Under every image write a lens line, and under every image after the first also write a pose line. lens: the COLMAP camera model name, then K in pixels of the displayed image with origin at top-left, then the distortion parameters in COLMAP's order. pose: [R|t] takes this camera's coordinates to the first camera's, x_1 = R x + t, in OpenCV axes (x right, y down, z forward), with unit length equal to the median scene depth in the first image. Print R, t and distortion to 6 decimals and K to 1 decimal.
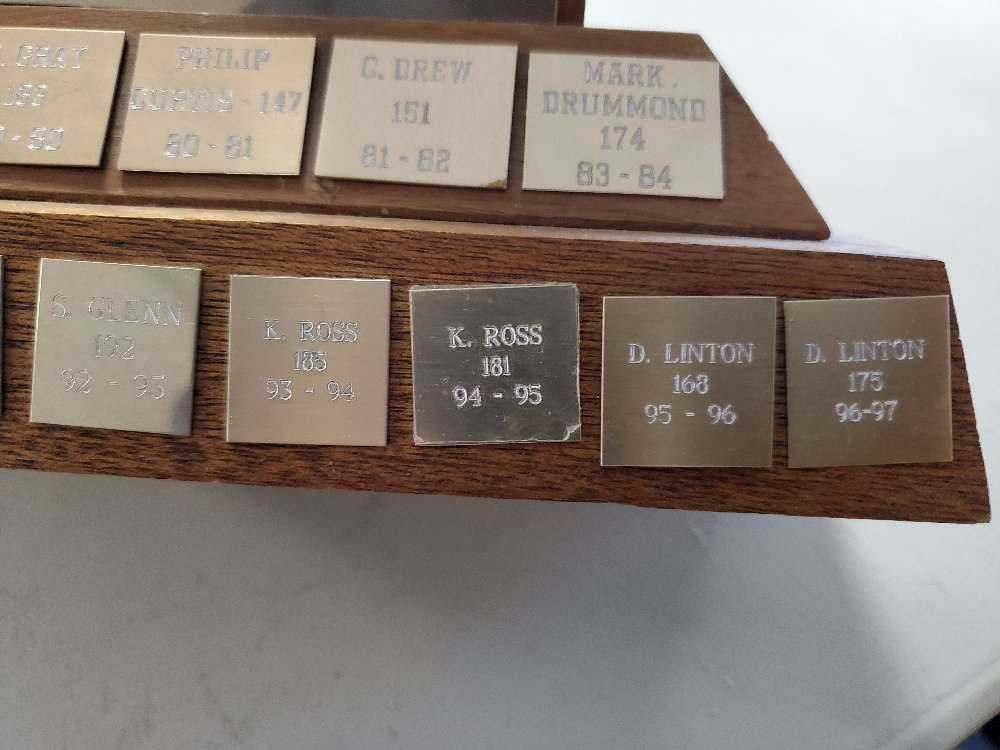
lens RADIAL K [[756.5, 0, 500.0], [0, 756.5, 375.0], [0, 0, 1]] dist [-0.000191, -0.004632]
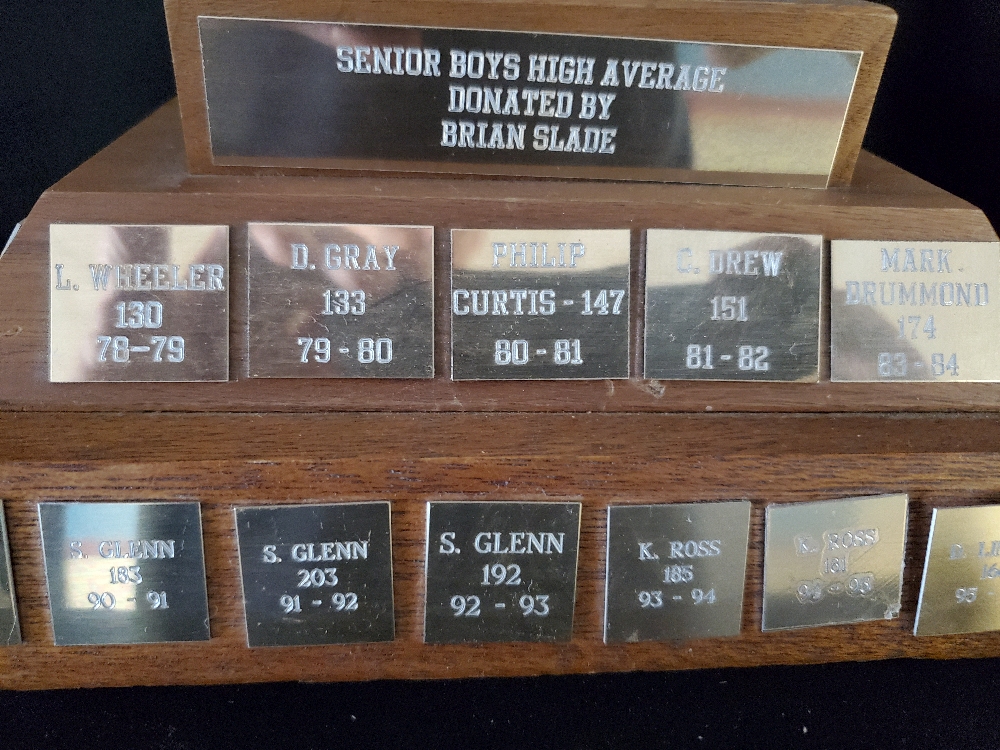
lens RADIAL K [[756.5, 0, 500.0], [0, 756.5, 375.0], [0, 0, 1]] dist [-0.000191, -0.004632]
pose [[0.992067, -0.057648, 0.111714, -0.616341], [0.031597, 0.974476, 0.222259, -0.559269], [-0.121676, -0.216966, 0.968566, 0.007561]]
